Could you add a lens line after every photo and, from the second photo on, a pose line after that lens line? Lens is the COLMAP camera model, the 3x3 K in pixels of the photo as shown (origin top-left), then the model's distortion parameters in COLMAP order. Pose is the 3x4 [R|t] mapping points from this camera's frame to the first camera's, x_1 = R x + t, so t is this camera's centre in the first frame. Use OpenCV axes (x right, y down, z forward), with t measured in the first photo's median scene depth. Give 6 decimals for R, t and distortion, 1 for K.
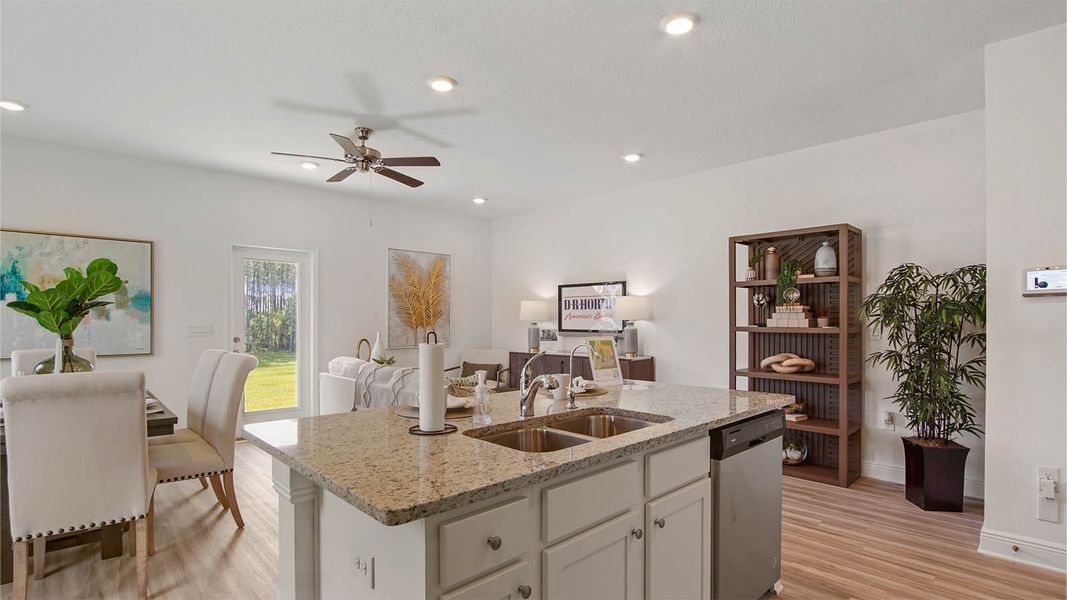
lens RADIAL K [[503.7, 0, 543.3], [0, 503.7, 322.5], [0, 0, 1]] dist [-0.020571, 0.000091]
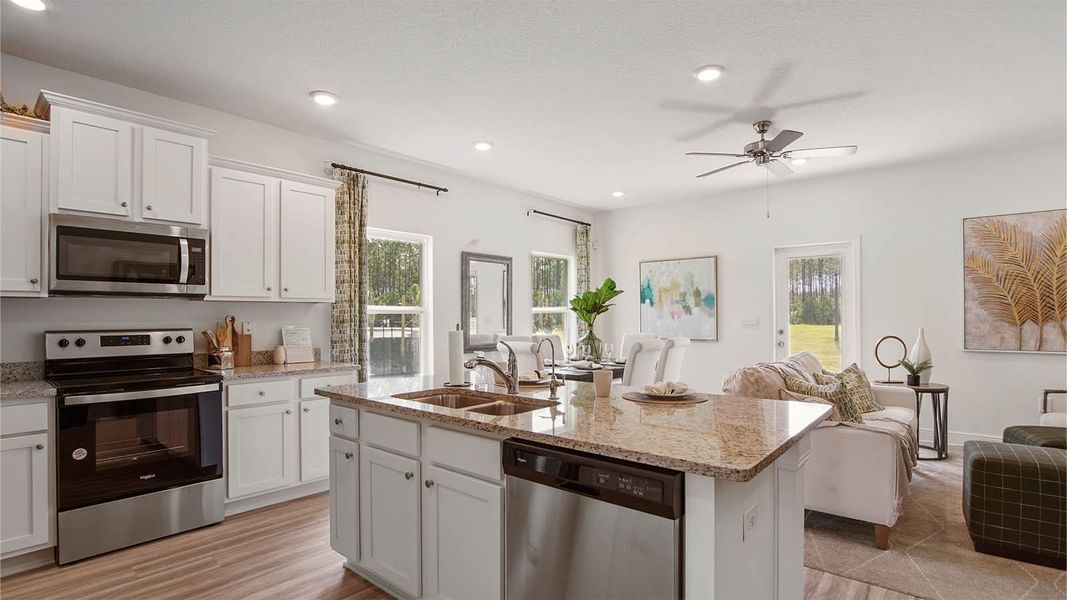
lens RADIAL K [[503.7, 0, 533.7], [0, 503.7, 311.6], [0, 0, 1]] dist [-0.020571, 0.000091]
pose [[0.092045, -0.009449, -0.995710, 0.823173], [0.001260, 0.999955, -0.009373, -0.002616], [0.995754, -0.000392, 0.092053, 0.640272]]
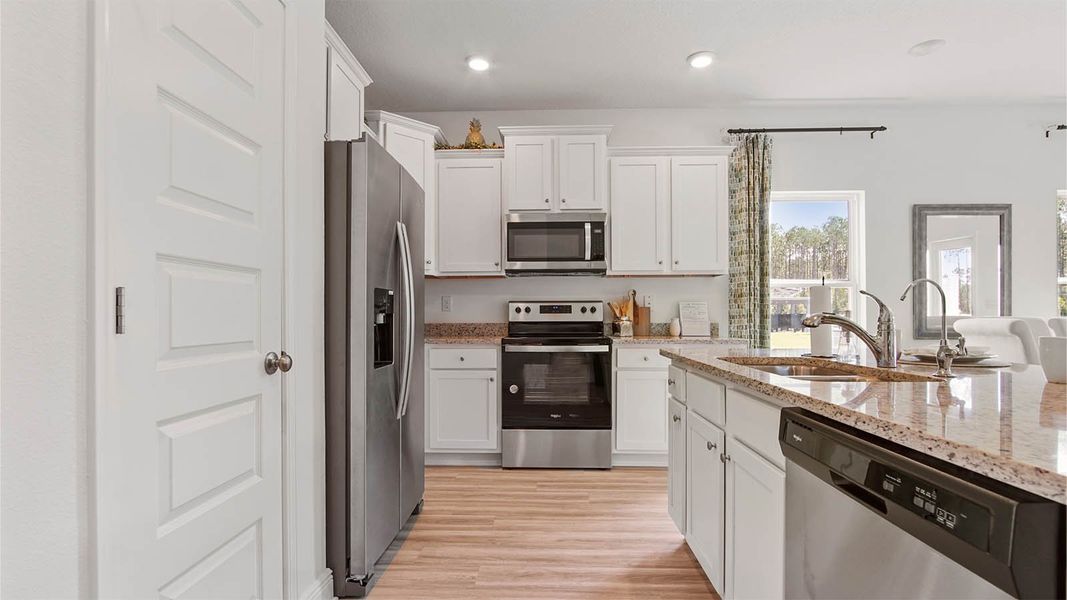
lens RADIAL K [[503.7, 0, 539.1], [0, 503.7, 312.7], [0, 0, 1]] dist [-0.020571, 0.000091]
pose [[-0.723441, -0.004494, -0.690372, 0.655940], [0.001312, 0.999968, -0.007884, 0.070321], [0.690385, -0.006609, -0.723412, 0.833246]]
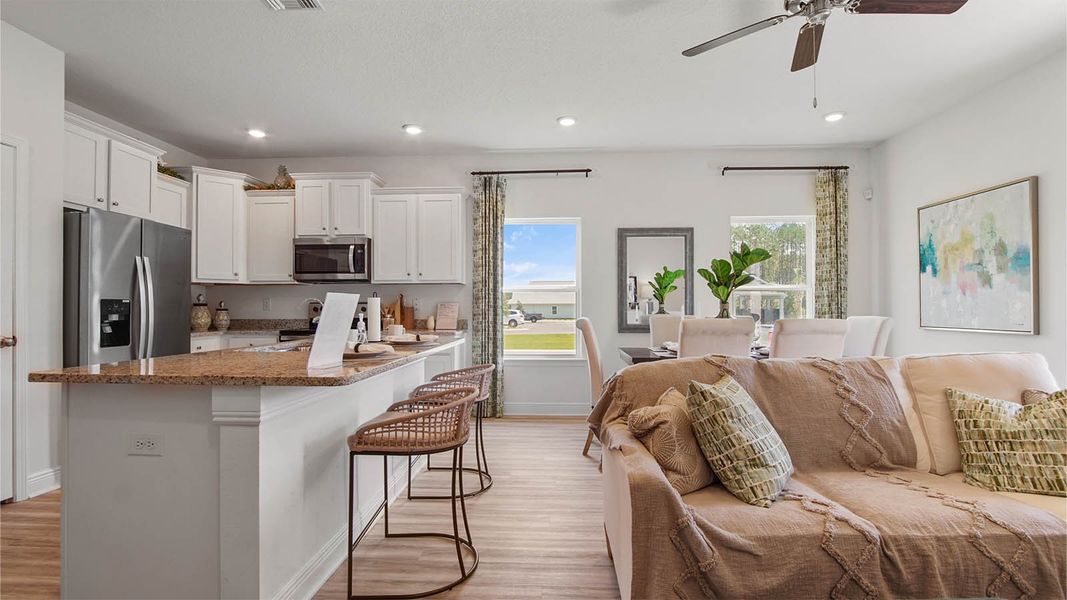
lens RADIAL K [[478.9, 0, 535.1], [0, 478.9, 309.1], [0, 0, 1]] dist [-0.021442, -0.001255]
pose [[-0.733543, 0.000190, -0.679643, 0.328955], [-0.001078, 0.999998, 0.001444, 0.047758], [0.679643, 0.001792, -0.733541, 1.640655]]
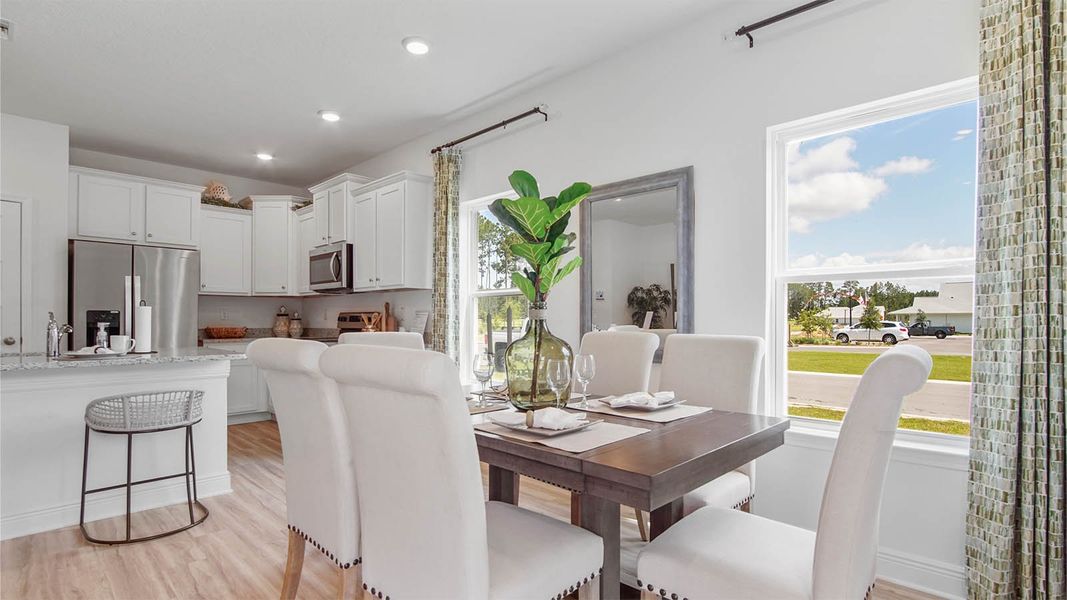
lens RADIAL K [[503.7, 0, 545.0], [0, 503.7, 317.5], [0, 0, 1]] dist [-0.020571, 0.000091]
pose [[-0.998683, -0.003550, -0.051190, -0.961681], [-0.003482, 0.999993, -0.001424, 0.045491], [0.051195, -0.001244, -0.998688, 1.701455]]
